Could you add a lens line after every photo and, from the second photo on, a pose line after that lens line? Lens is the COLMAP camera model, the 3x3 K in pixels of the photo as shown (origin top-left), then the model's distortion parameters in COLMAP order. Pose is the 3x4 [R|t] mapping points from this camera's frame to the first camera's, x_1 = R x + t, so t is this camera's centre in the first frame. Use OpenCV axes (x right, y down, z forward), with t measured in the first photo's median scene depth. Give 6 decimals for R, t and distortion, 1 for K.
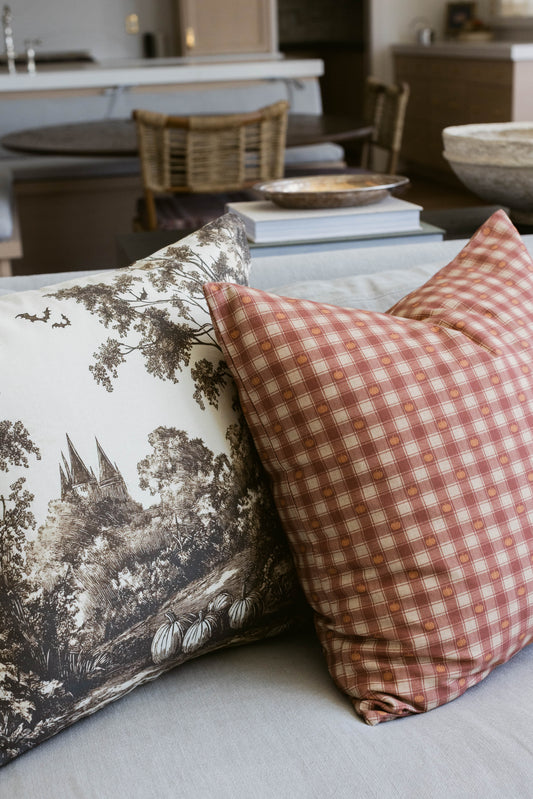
lens RADIAL K [[1172.8, 0, 266.5], [0, 1172.8, 399.5], [0, 0, 1]] dist [-0.026310, 0.091033]
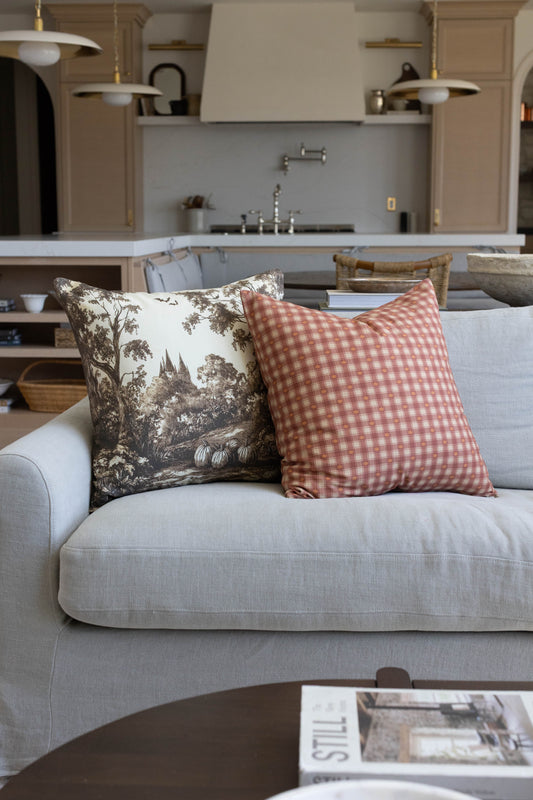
lens RADIAL K [[1174.3, 0, 266.5], [0, 1174.3, 400.0], [0, 0, 1]] dist [-0.026310, 0.091033]
pose [[0.964840, 0.076719, -0.251394, 0.547708], [-0.114399, 0.983682, -0.138864, 0.391493], [0.236638, 0.162741, 0.957872, -0.998301]]
